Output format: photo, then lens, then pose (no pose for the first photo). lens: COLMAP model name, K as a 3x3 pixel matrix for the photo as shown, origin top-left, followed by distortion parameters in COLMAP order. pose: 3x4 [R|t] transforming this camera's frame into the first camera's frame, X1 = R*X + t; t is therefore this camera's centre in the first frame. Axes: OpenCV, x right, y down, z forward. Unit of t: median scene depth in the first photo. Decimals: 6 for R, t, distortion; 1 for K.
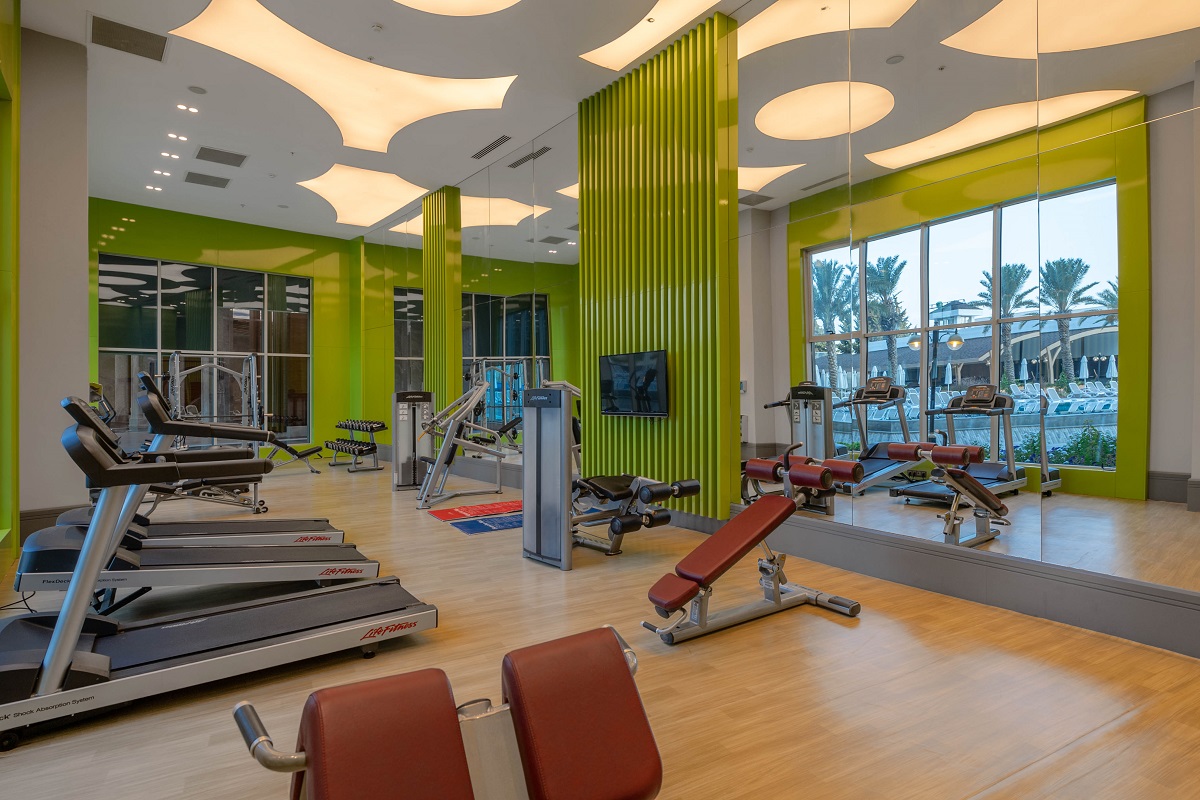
lens RADIAL K [[607.2, 0, 604.8], [0, 607.2, 396.9], [0, 0, 1]] dist [0.001780, -0.000635]
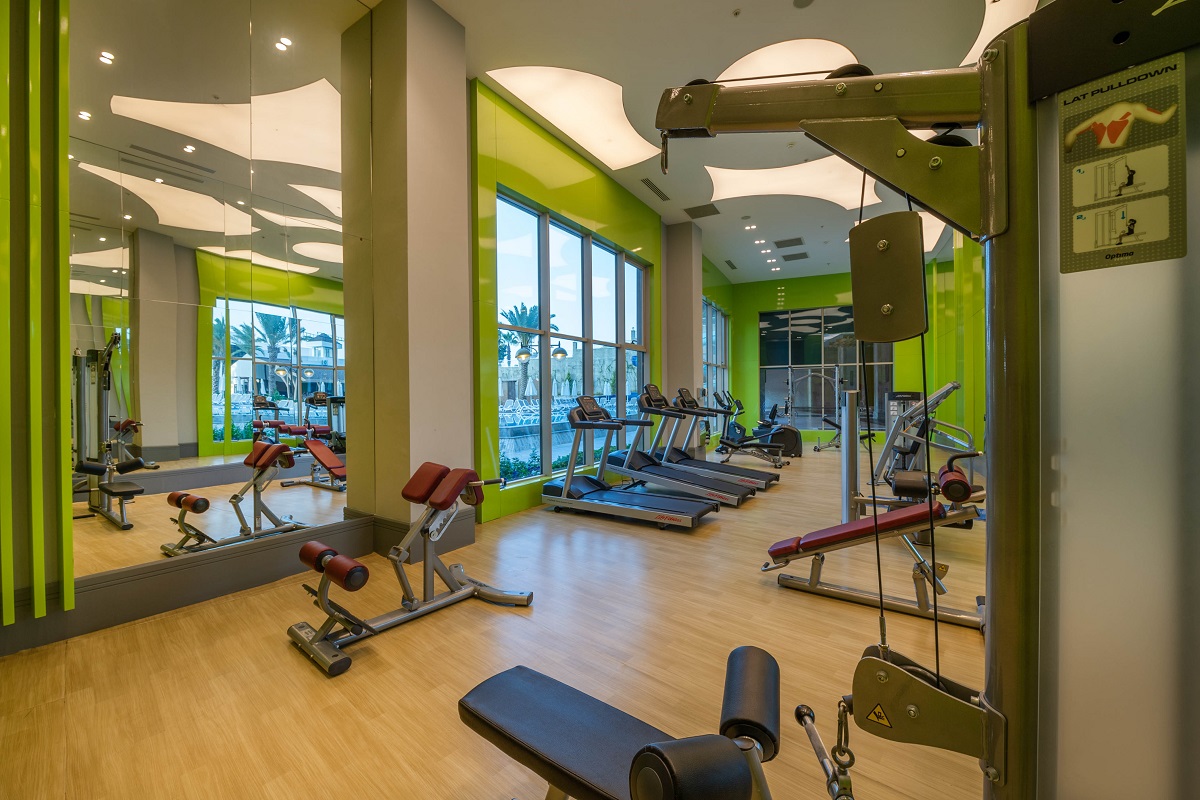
lens RADIAL K [[481.6, 0, 599.8], [0, 481.6, 394.9], [0, 0, 1]] dist [-0.001307, -0.000022]
pose [[0.347853, 0.005029, -0.937536, 0.538691], [-0.005853, 0.999978, 0.003192, -0.002290], [0.937531, 0.004377, 0.347875, 0.155197]]
